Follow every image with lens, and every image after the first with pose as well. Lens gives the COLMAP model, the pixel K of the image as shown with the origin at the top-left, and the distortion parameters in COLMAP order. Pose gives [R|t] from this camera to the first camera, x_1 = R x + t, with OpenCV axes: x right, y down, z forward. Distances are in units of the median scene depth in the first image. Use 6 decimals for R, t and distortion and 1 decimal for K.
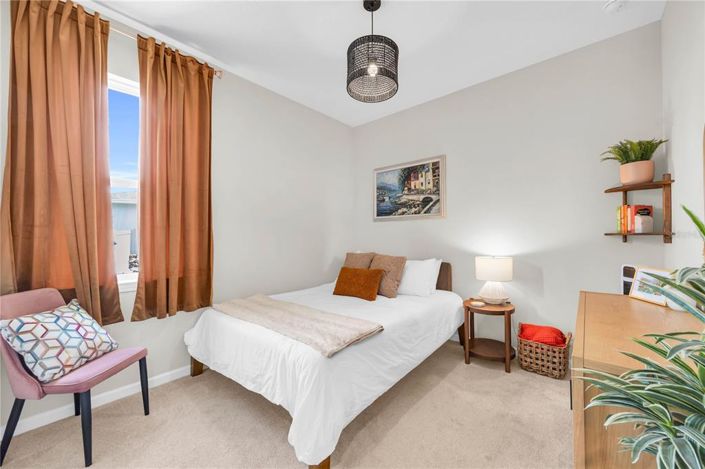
lens RADIAL K [[276.9, 0, 357.0], [0, 276.9, 236.2], [0, 0, 1]] dist [0.015943, 0.000096]
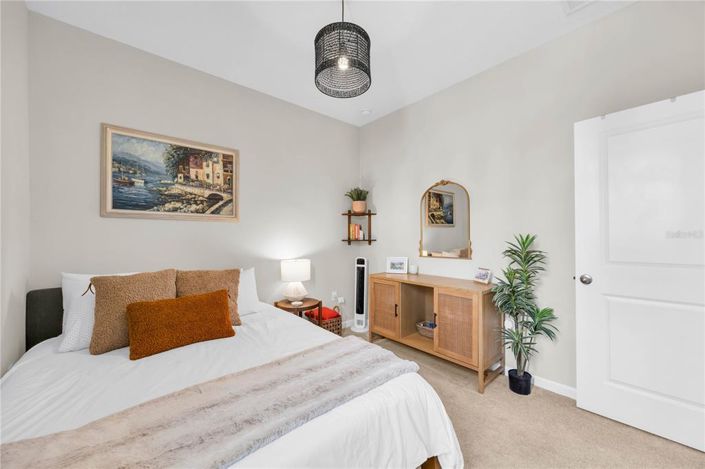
lens RADIAL K [[276.9, 0, 357.0], [0, 276.9, 236.2], [0, 0, 1]] dist [0.015943, 0.000096]
pose [[0.139342, 0.008129, 0.990211, -0.491188], [-0.002699, 0.999966, -0.007830, -0.012604], [-0.990241, -0.001581, 0.139359, 0.478674]]
